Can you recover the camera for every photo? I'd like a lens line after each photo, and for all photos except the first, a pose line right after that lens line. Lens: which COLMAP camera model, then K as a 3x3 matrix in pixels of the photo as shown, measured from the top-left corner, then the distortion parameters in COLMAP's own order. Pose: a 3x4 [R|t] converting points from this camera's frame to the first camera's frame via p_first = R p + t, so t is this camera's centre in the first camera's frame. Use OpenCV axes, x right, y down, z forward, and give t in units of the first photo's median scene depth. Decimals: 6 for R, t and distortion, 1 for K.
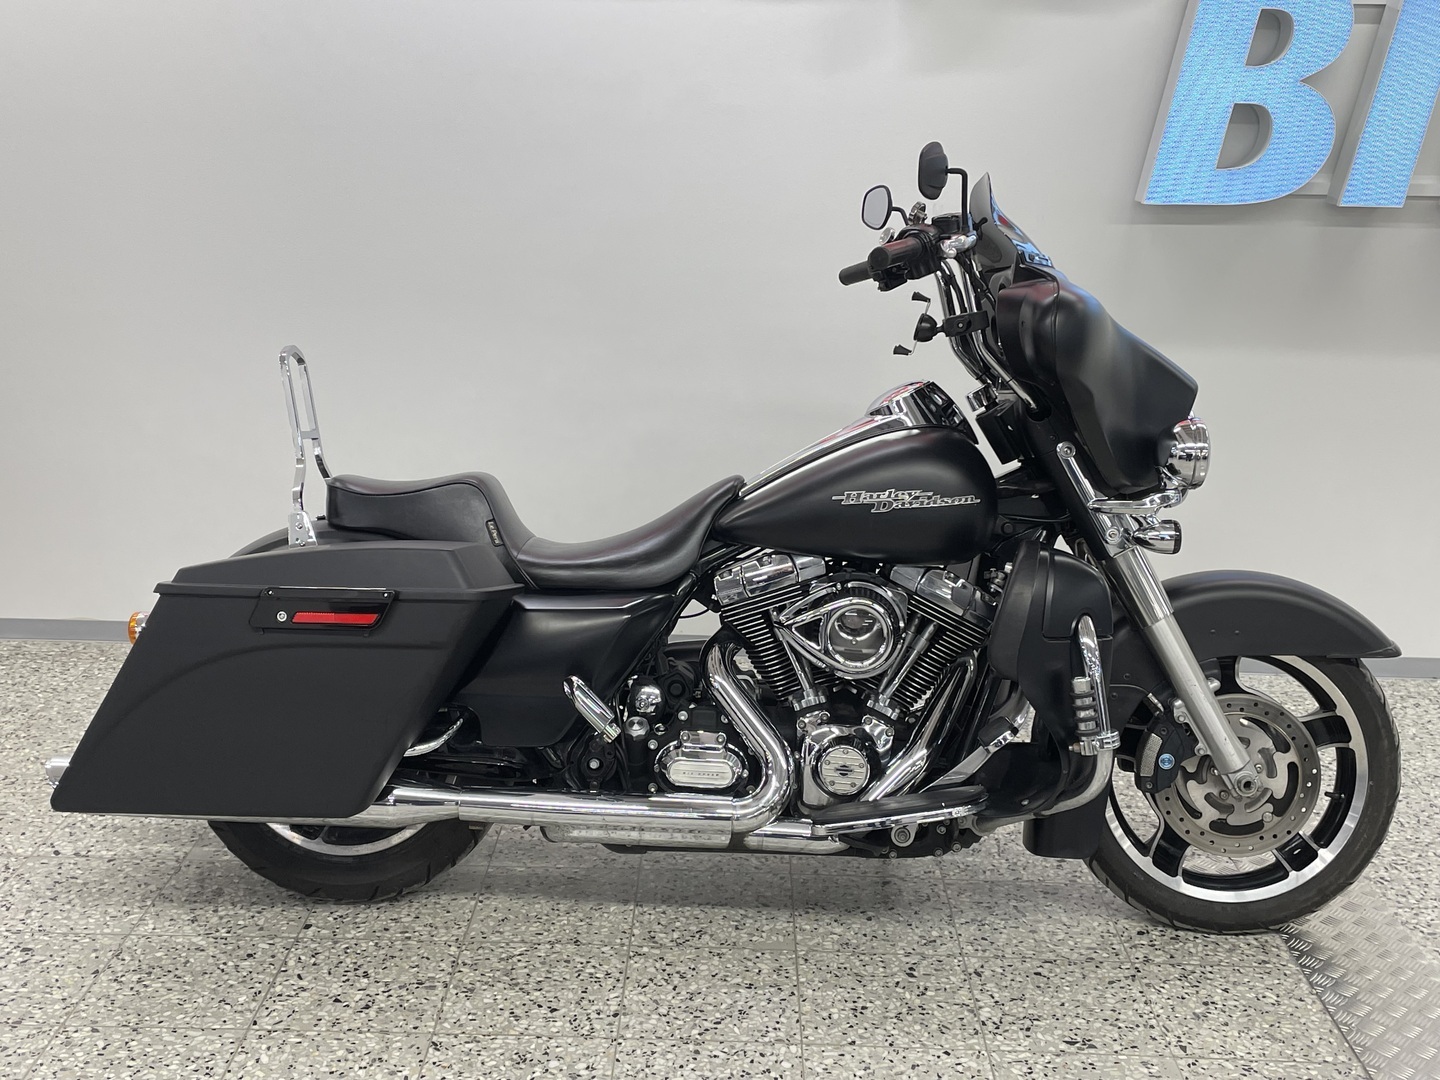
lens RADIAL K [[1655.7, 0, 726.9], [0, 1655.7, 513.5], [0, 0, 1]] dist [0.080597, -0.089324]
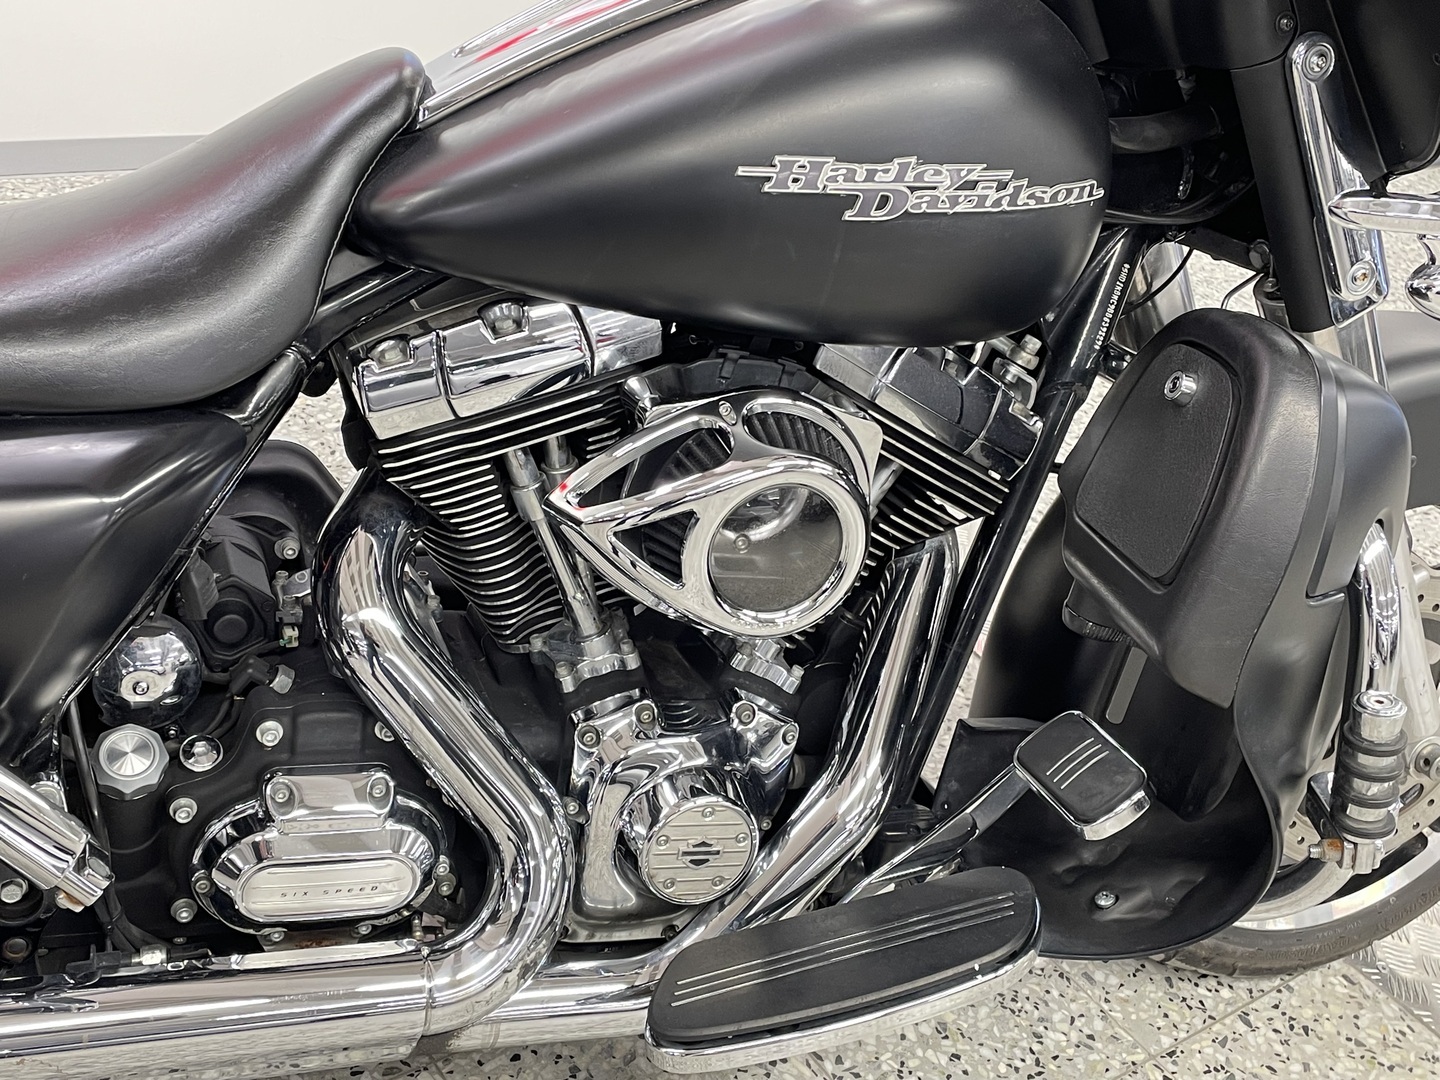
lens RADIAL K [[1655.7, 0, 726.9], [0, 1655.7, 513.5], [0, 0, 1]] dist [0.080597, -0.089324]
pose [[0.927627, -0.040801, 0.371273, -0.068684], [-0.082333, 0.947229, 0.309803, -0.047775], [-0.364321, -0.317950, 0.875316, 0.659937]]
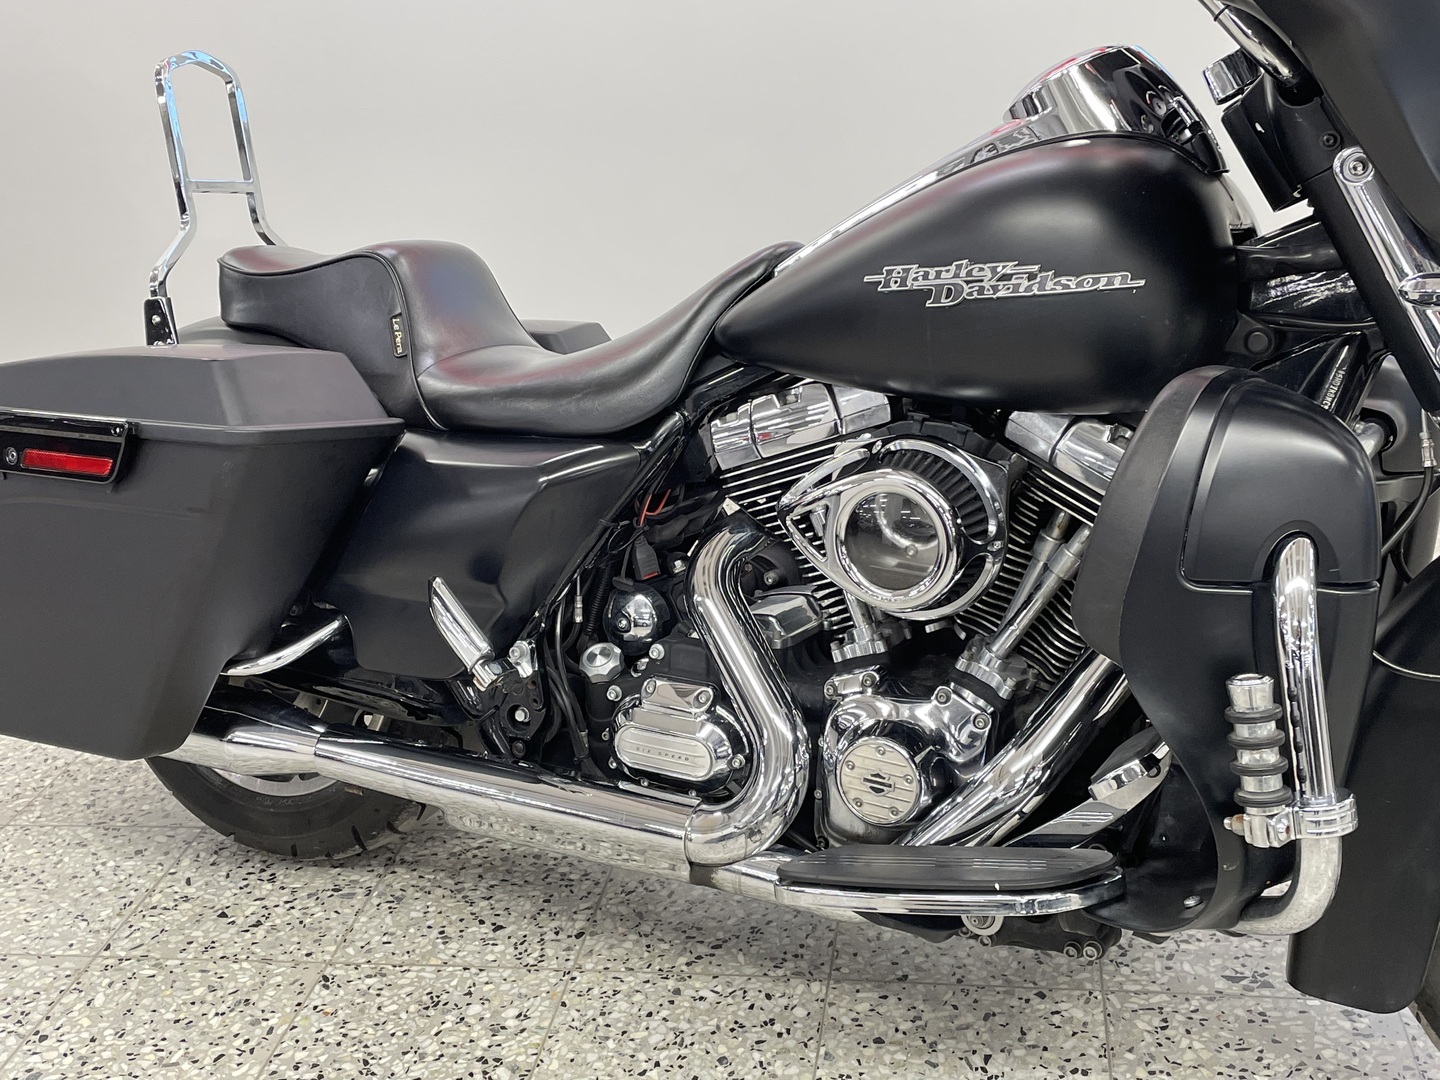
lens RADIAL K [[1654.5, 0, 715.7], [0, 1654.5, 539.9], [0, 0, 1]] dist [0.091632, -0.022603]
pose [[0.892973, 0.069165, -0.444764, 0.256118], [-0.011671, 0.991349, 0.130730, 0.004387], [0.449958, -0.111548, 0.886056, 0.491753]]
